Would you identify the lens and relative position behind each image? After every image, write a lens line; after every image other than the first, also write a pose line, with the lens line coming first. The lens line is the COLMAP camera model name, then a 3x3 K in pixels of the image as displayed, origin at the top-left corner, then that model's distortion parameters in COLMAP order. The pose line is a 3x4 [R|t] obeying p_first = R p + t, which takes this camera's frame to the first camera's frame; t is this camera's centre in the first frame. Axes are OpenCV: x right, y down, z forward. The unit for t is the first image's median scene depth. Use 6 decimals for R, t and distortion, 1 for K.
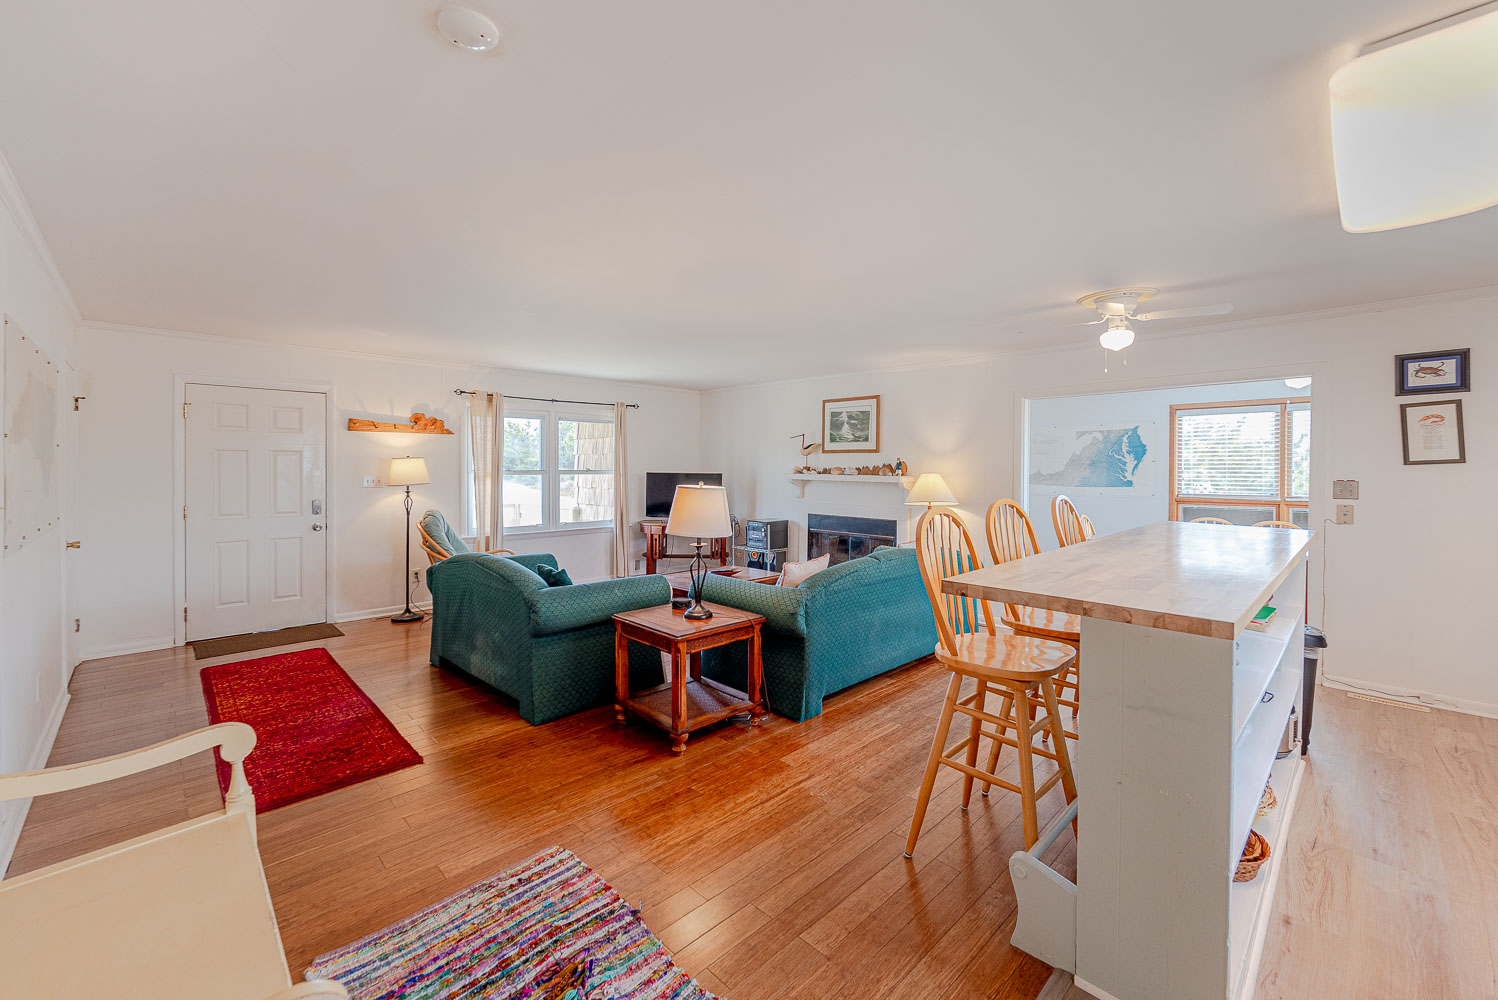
lens RADIAL K [[620.5, 0, 738.4], [0, 620.5, 477.6], [0, 0, 1]] dist [0.003845, 0.000312]
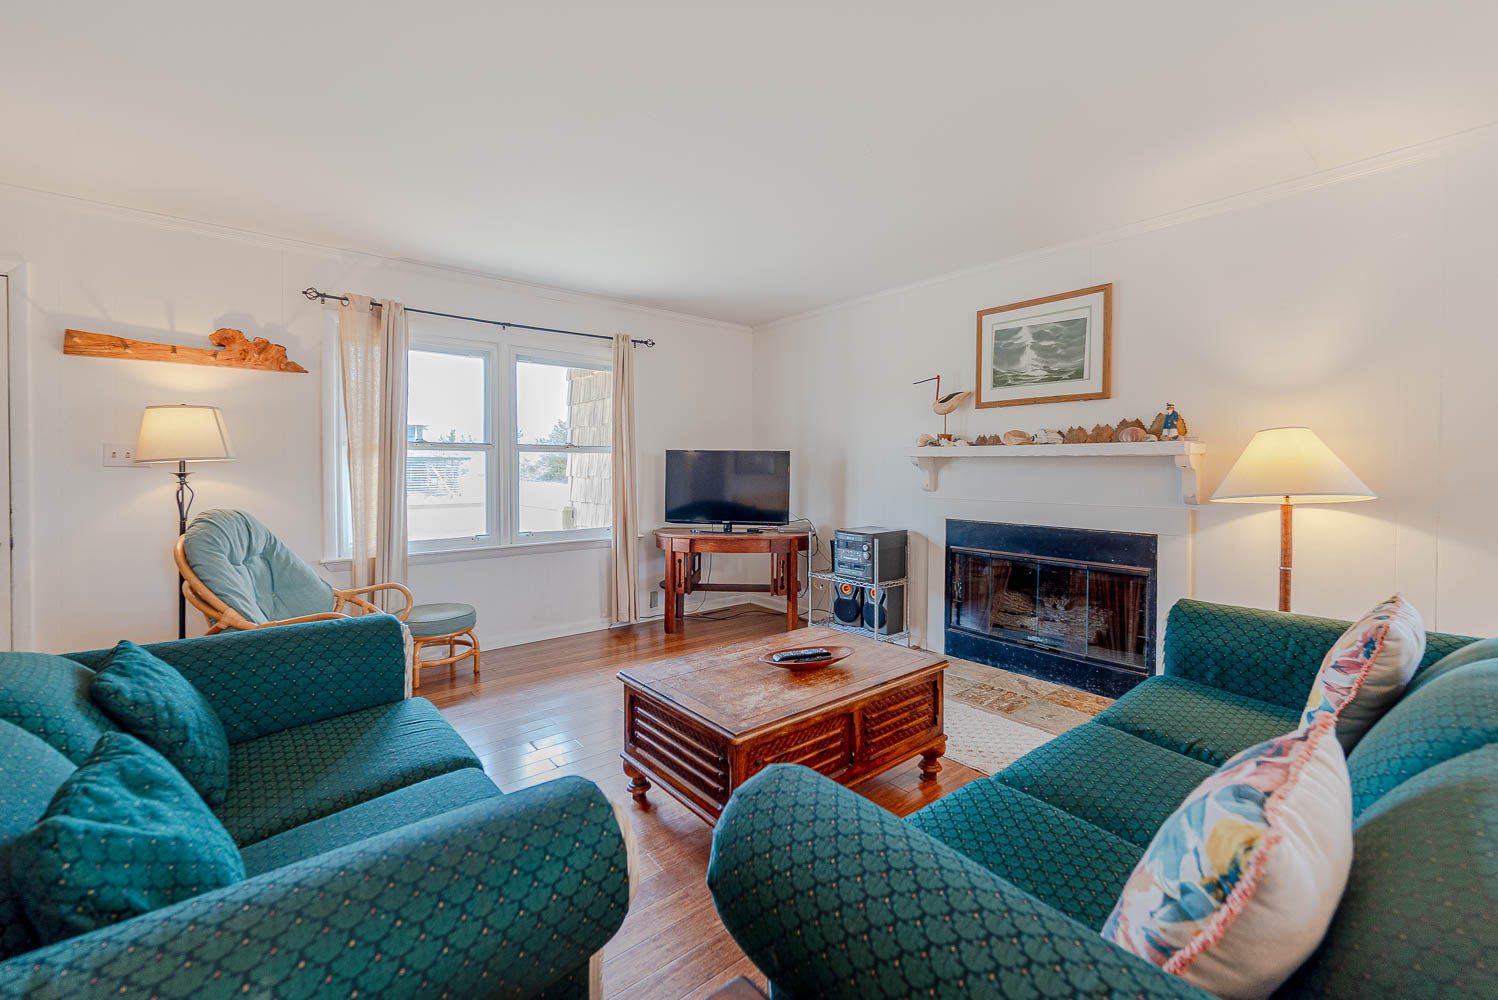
lens RADIAL K [[620.5, 0, 740.0], [0, 620.5, 475.8], [0, 0, 1]] dist [0.003845, 0.000312]
pose [[0.996731, -0.001282, -0.080787, -0.028685], [0.000715, 0.999975, -0.007051, 0.023799], [0.080794, 0.006971, 0.996706, 0.444365]]
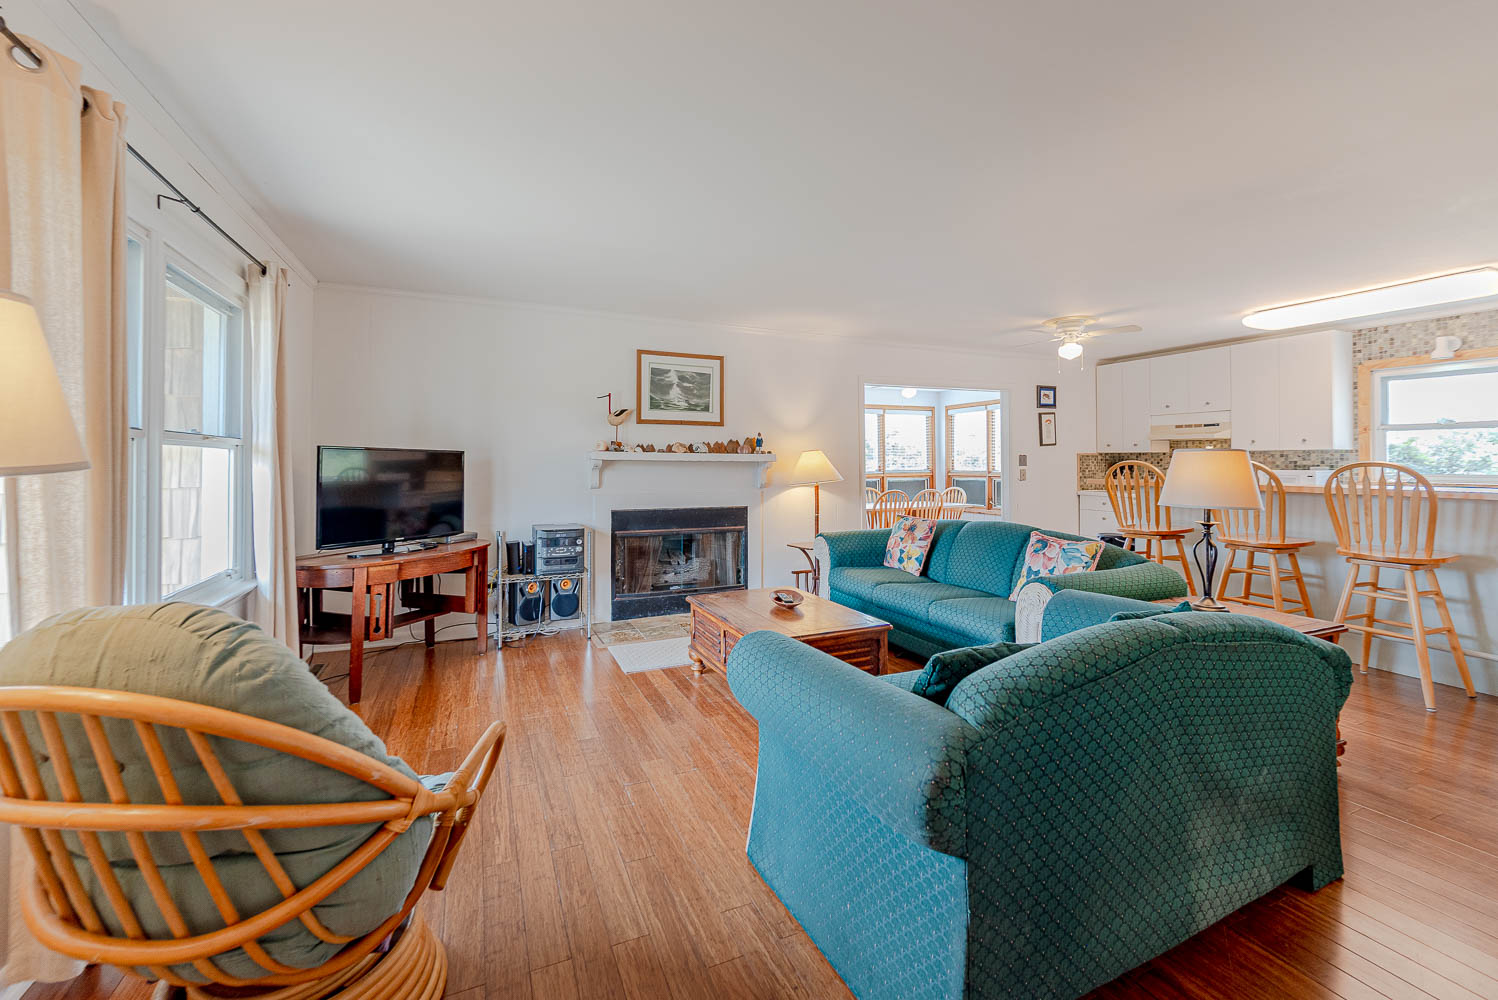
lens RADIAL K [[620.5, 0, 754.0], [0, 620.5, 458.2], [0, 0, 1]] dist [0.003845, 0.000312]
pose [[0.328106, 0.004828, 0.944628, -0.499746], [0.018231, 0.999768, -0.011442, 0.011209], [-0.944465, 0.020976, 0.327942, 0.647878]]
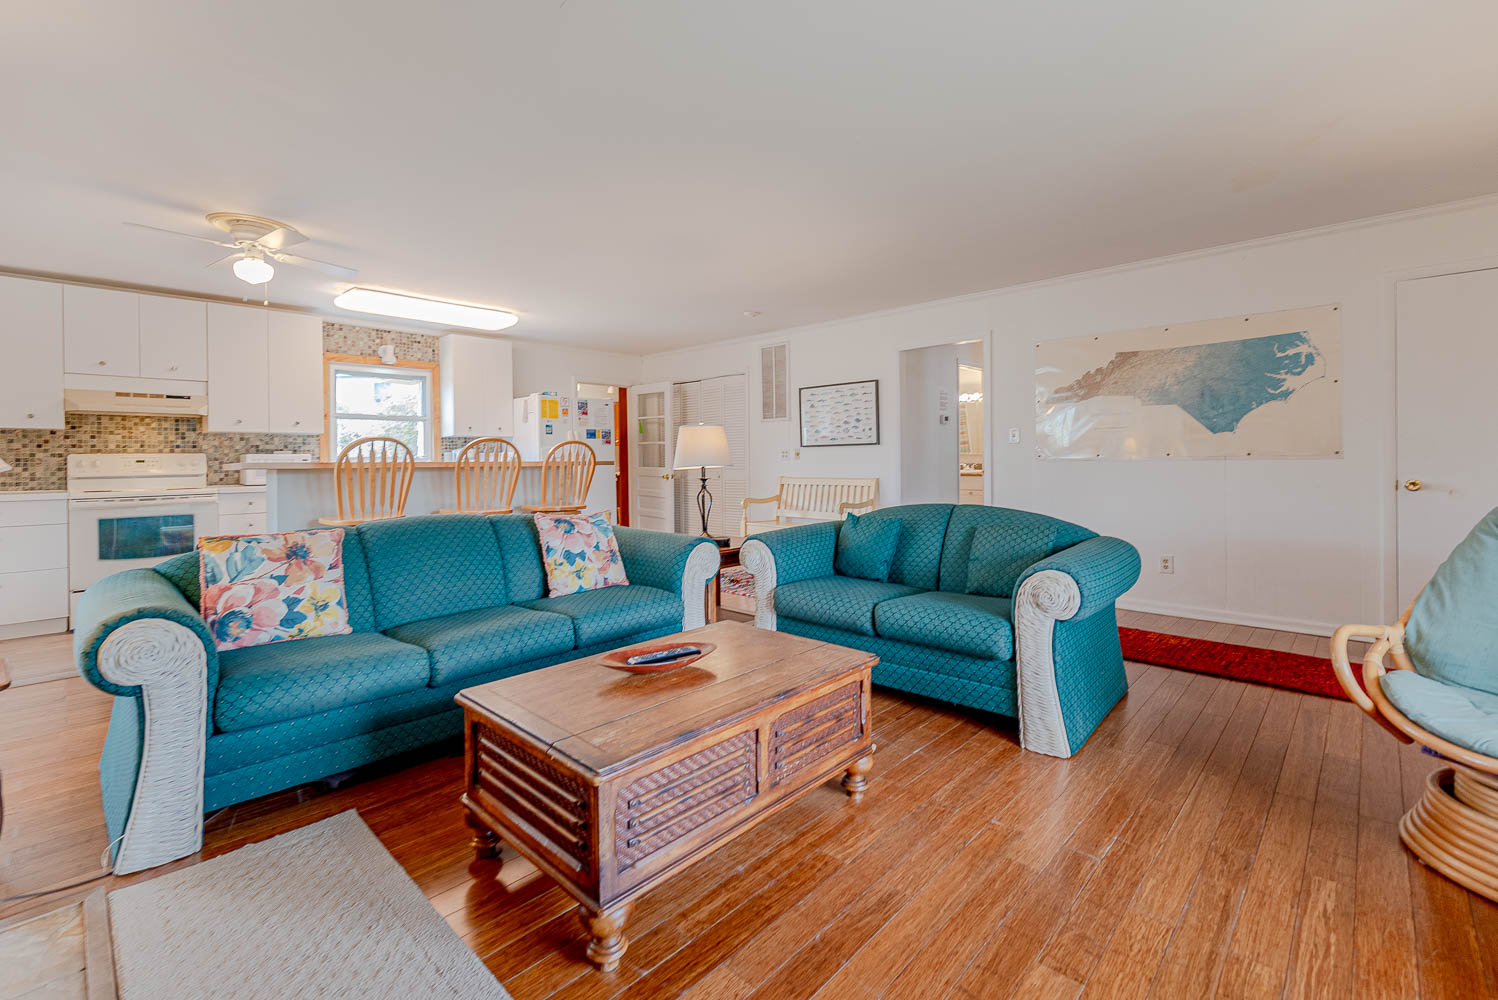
lens RADIAL K [[645.1, 0, 760.8], [0, 645.1, 459.4], [0, 0, 1]] dist [-0.004361, 0.001506]
pose [[-0.998613, 0.009657, -0.051762, -0.048929], [0.008565, 0.999737, 0.021269, 0.025269], [0.051953, 0.020796, -0.998433, 1.076525]]
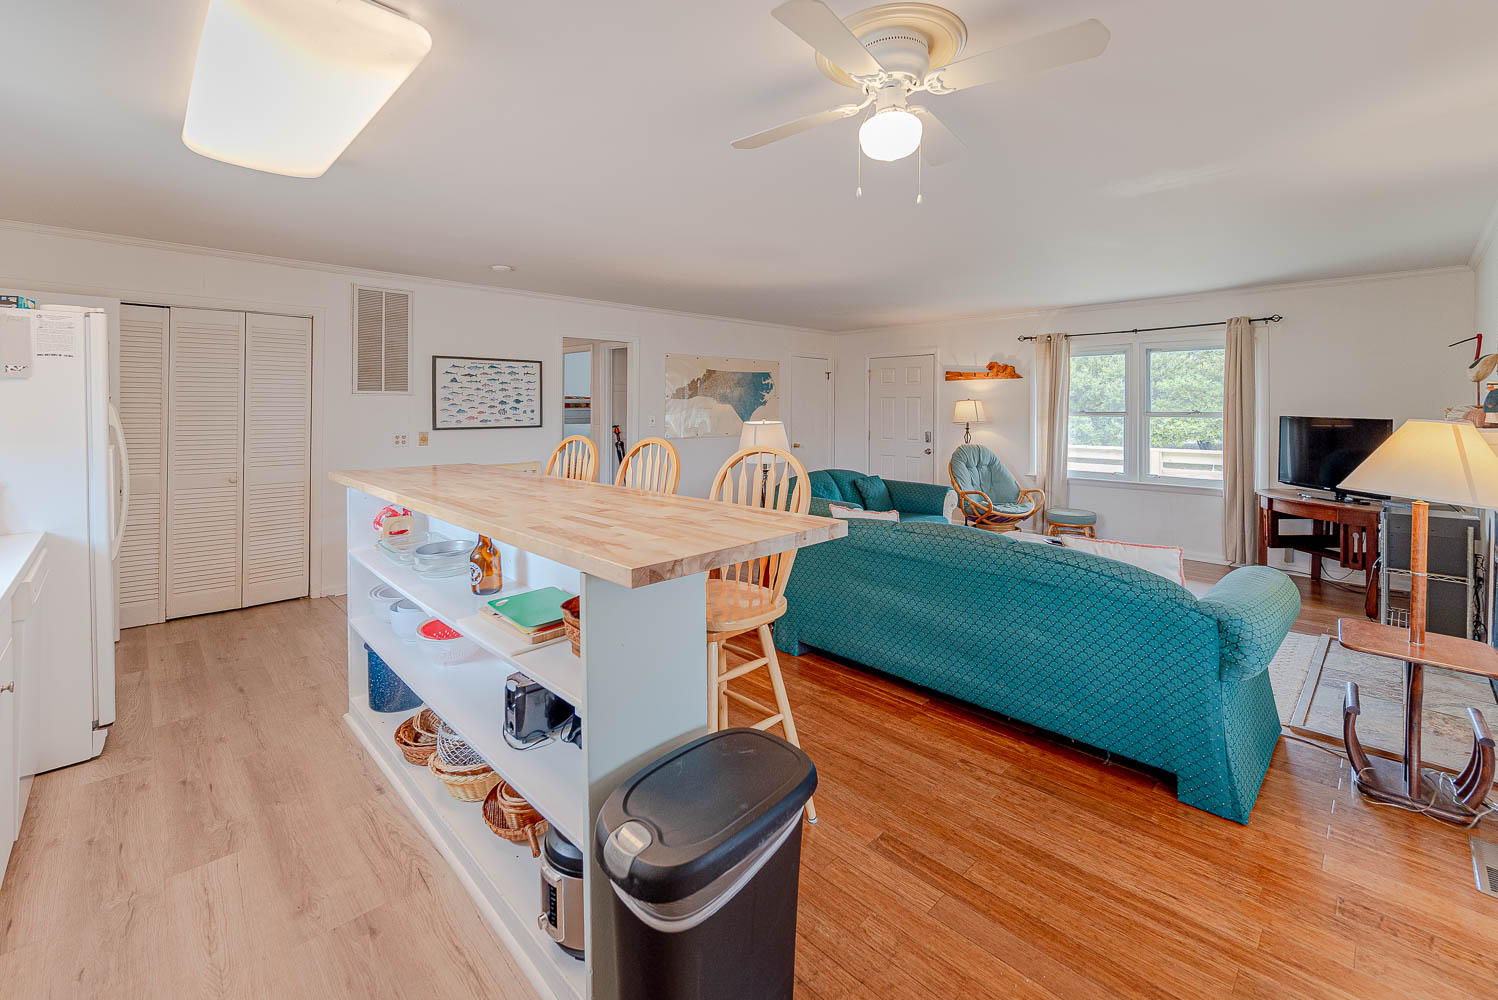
lens RADIAL K [[620.5, 0, 742.9], [0, 620.5, 412.3], [0, 0, 1]] dist [0.003845, 0.000312]
pose [[-0.007125, 0.004277, -0.999965, 0.582146], [-0.019996, 0.999790, 0.004419, -0.004222], [0.999775, 0.020026, -0.007038, 0.477979]]
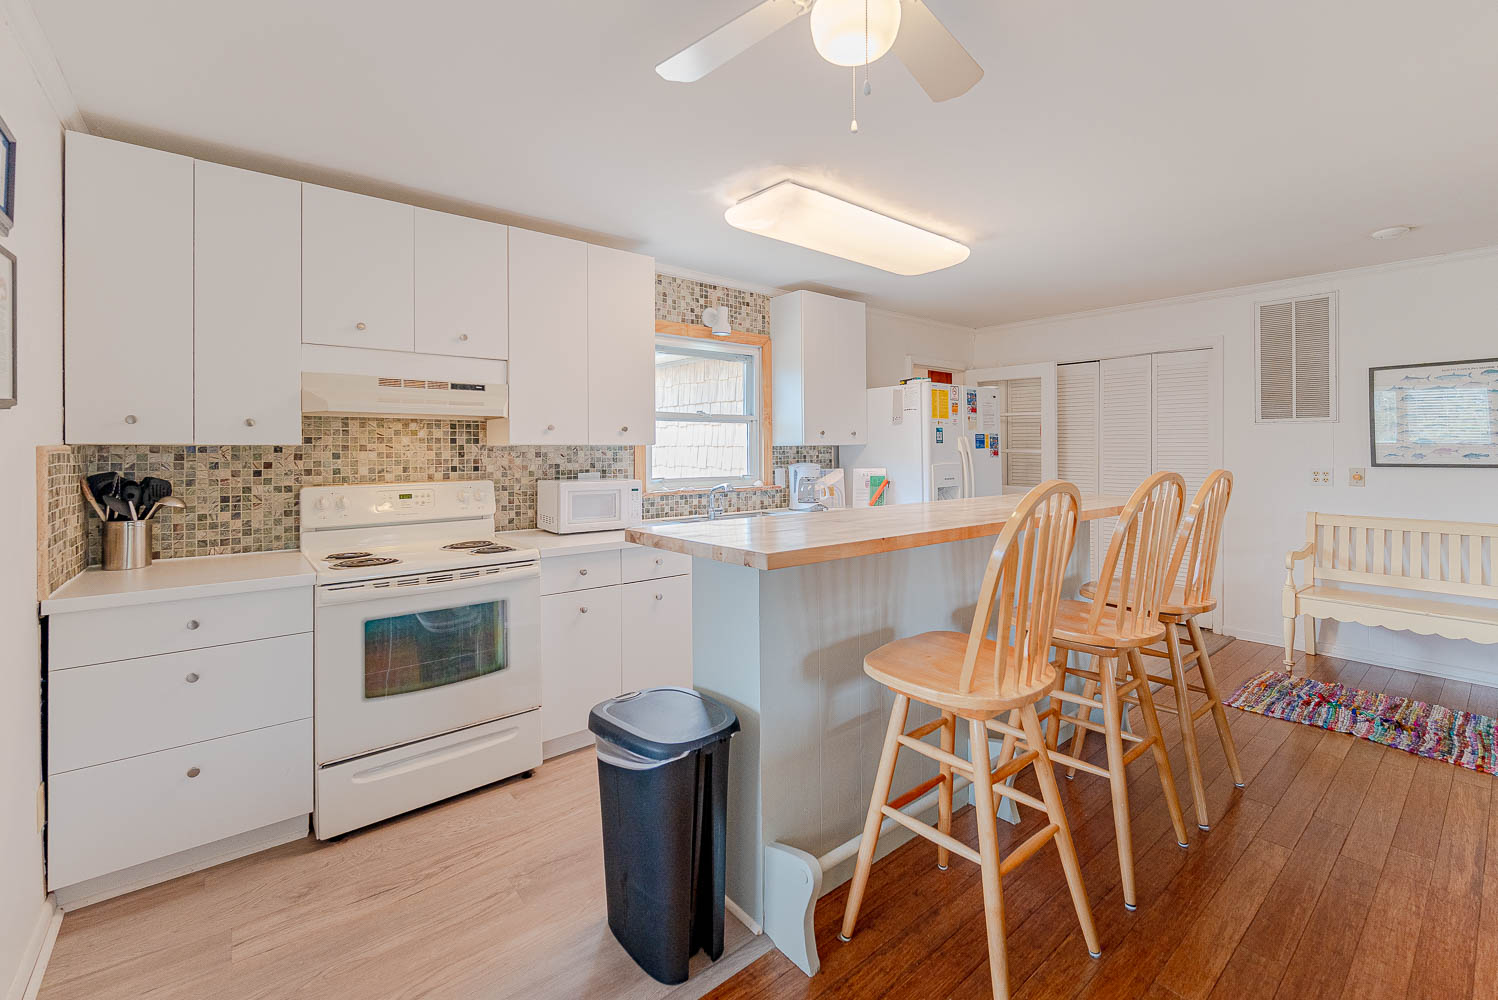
lens RADIAL K [[620.5, 0, 756.5], [0, 620.5, 445.1], [0, 0, 1]] dist [0.003845, 0.000312]
pose [[-0.996966, 0.003428, 0.077759, 0.350349], [0.004661, 0.999866, 0.015684, -0.002775], [-0.077694, 0.015999, -0.996849, 0.706339]]
